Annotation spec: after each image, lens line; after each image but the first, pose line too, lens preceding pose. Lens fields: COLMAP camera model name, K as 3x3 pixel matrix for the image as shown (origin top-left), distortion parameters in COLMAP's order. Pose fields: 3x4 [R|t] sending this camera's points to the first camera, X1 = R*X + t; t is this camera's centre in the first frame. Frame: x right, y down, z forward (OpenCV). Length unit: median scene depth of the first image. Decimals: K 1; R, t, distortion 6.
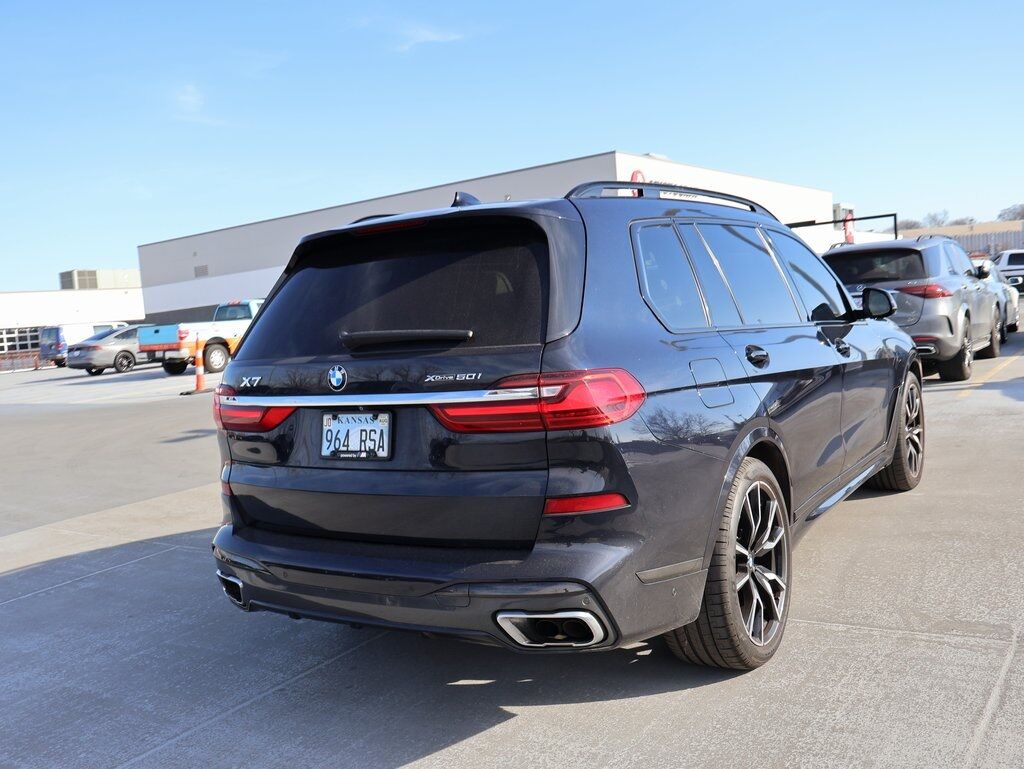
lens RADIAL K [[900.8, 0, 512.8], [0, 900.8, 391.0], [0, 0, 1]] dist [-0.003496, -0.006474]
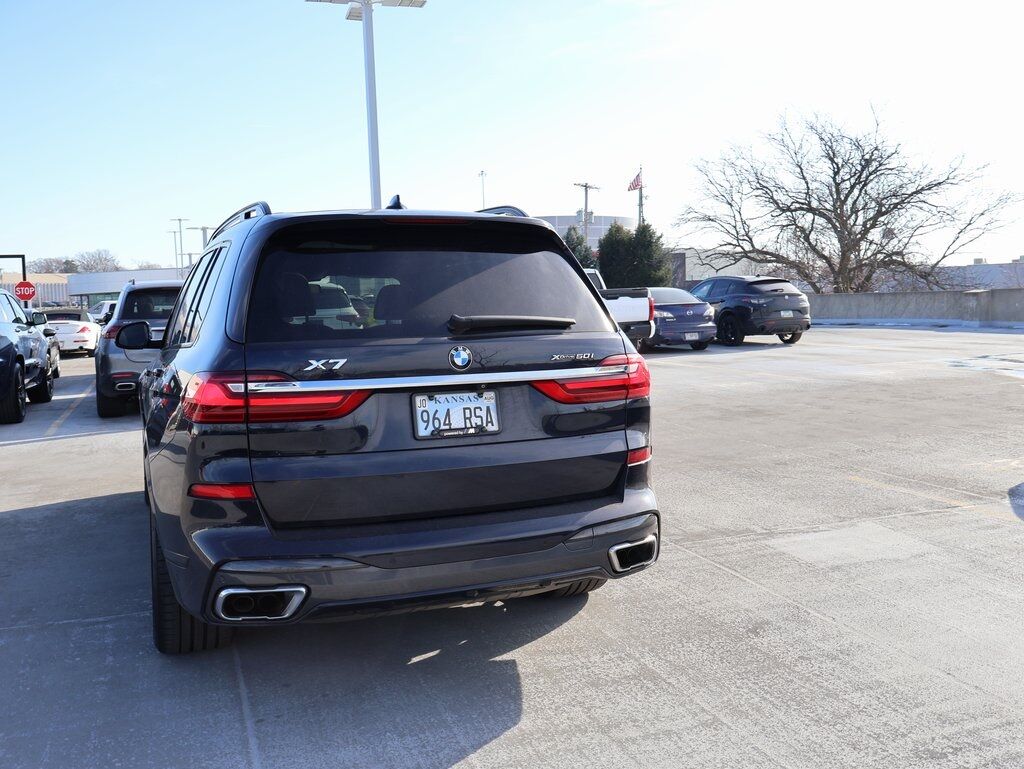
lens RADIAL K [[900.8, 0, 512.7], [0, 900.8, 378.8], [0, 0, 1]] dist [-0.003496, -0.006474]
pose [[0.623583, 0.001990, 0.781755, -0.962987], [0.042768, 0.998412, -0.036656, 0.050198], [-0.780586, 0.056292, 0.622508, 0.293863]]
